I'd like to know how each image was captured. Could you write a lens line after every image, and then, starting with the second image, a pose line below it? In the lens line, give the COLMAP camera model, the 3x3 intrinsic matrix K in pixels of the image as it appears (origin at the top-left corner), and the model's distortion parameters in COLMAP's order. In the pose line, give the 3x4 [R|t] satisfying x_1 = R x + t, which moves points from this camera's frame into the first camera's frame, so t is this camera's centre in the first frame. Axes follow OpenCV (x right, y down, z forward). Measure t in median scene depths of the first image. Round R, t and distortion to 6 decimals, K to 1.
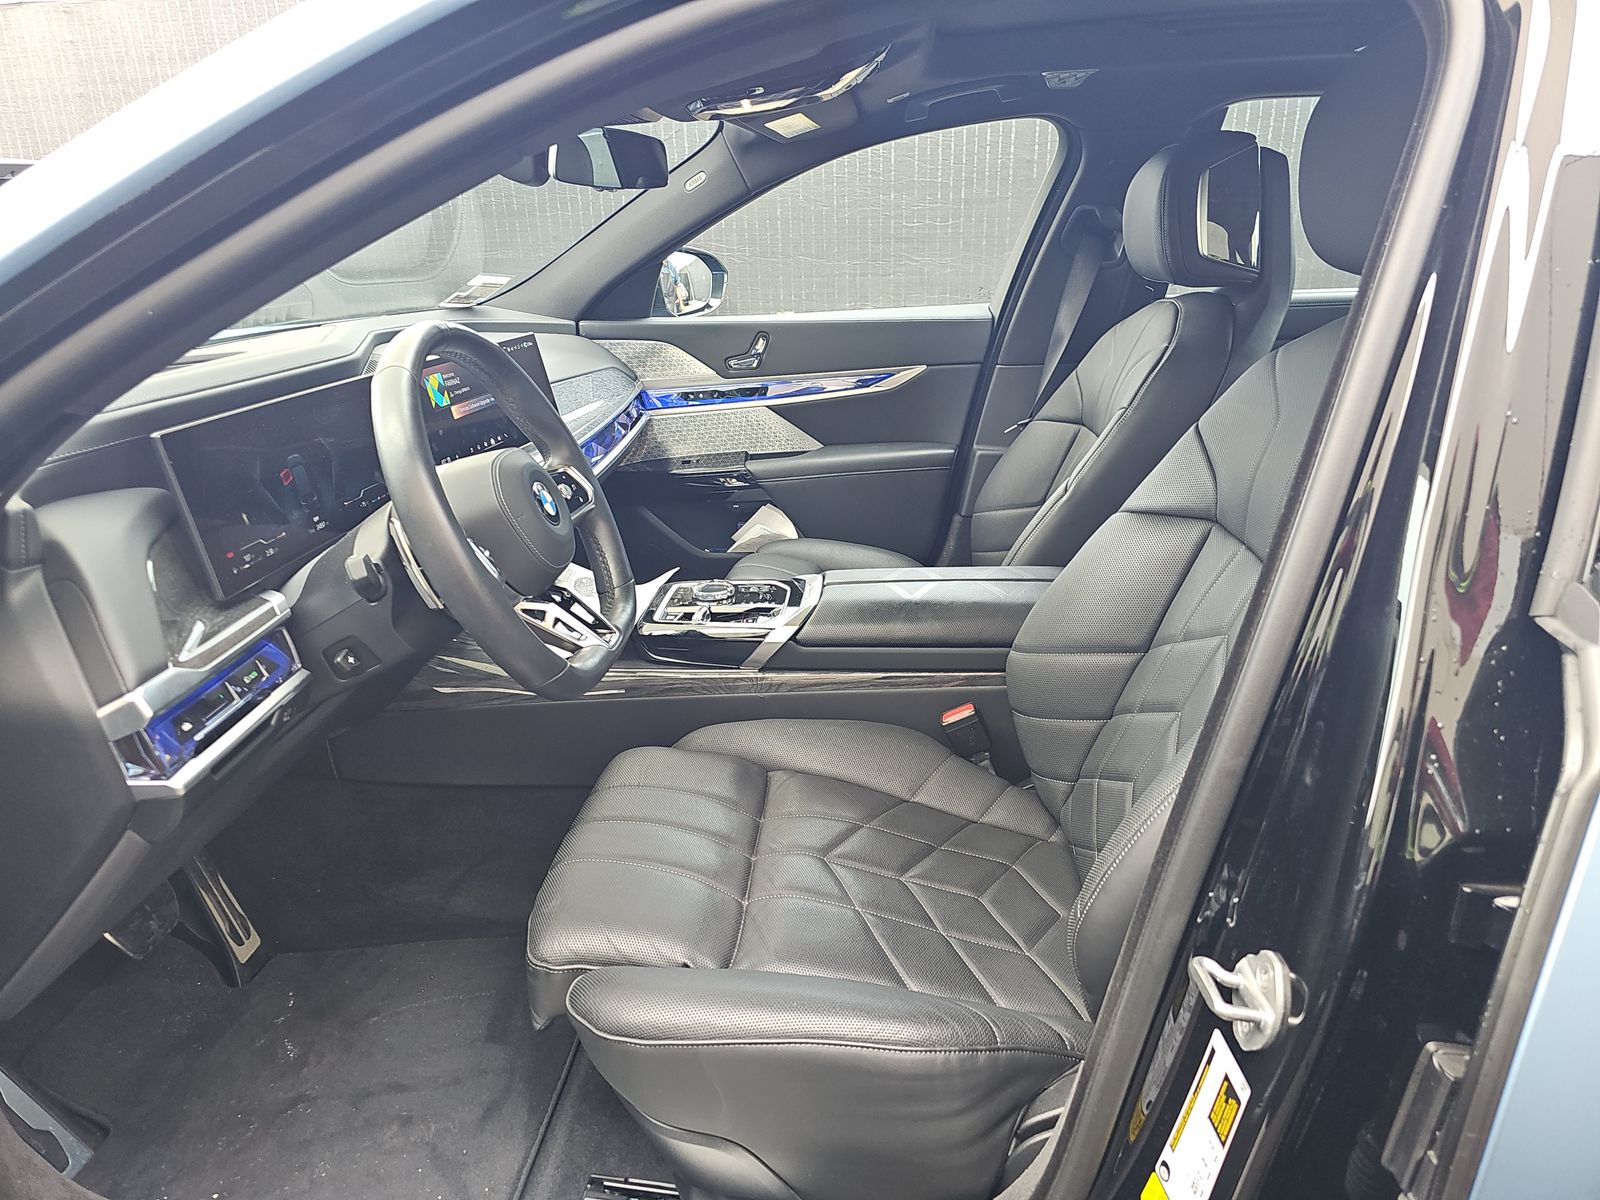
lens RADIAL K [[1048.1, 0, 801.2], [0, 1048.1, 588.5], [0, 0, 1]] dist [0.028462, -0.031244]
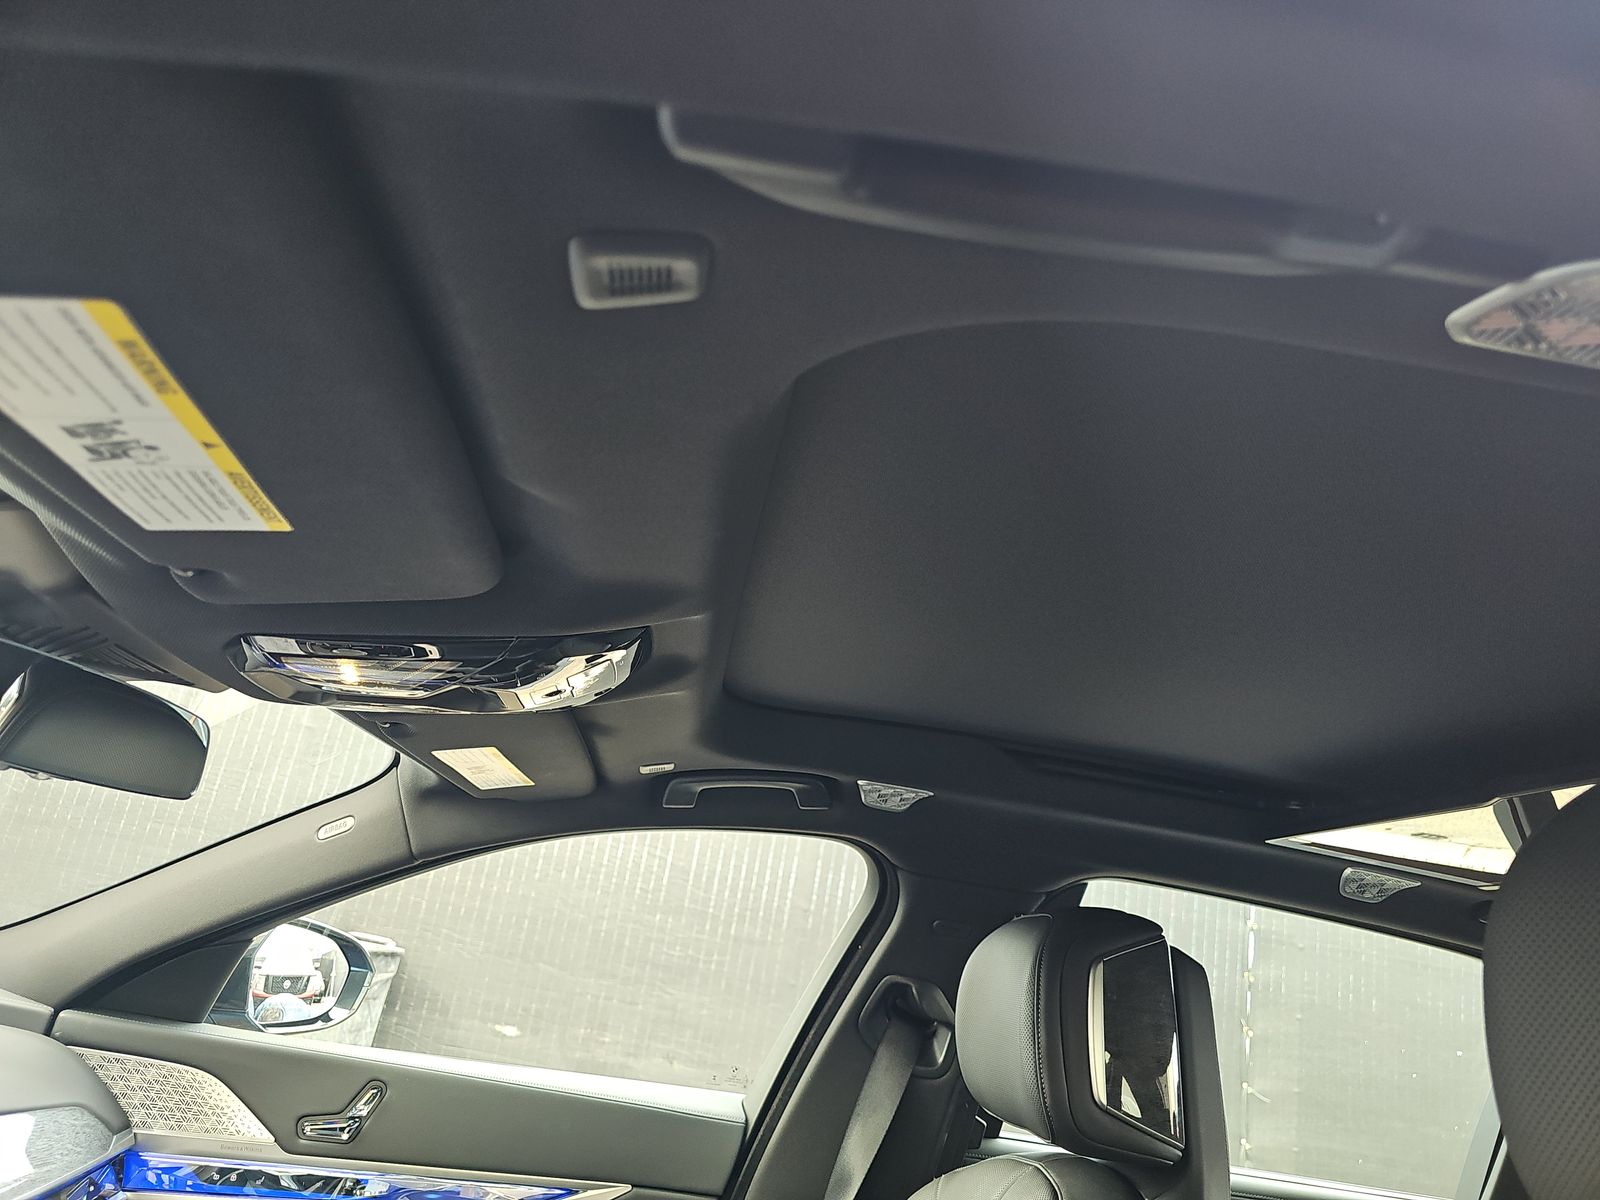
lens RADIAL K [[1048.1, 0, 804.0], [0, 1048.1, 595.4], [0, 0, 1]] dist [0.028462, -0.031244]
pose [[0.961566, 0.237766, 0.137328, 0.051492], [-0.103398, 0.776888, -0.621091, -0.111274], [-0.254363, 0.583020, 0.771613, 0.305719]]
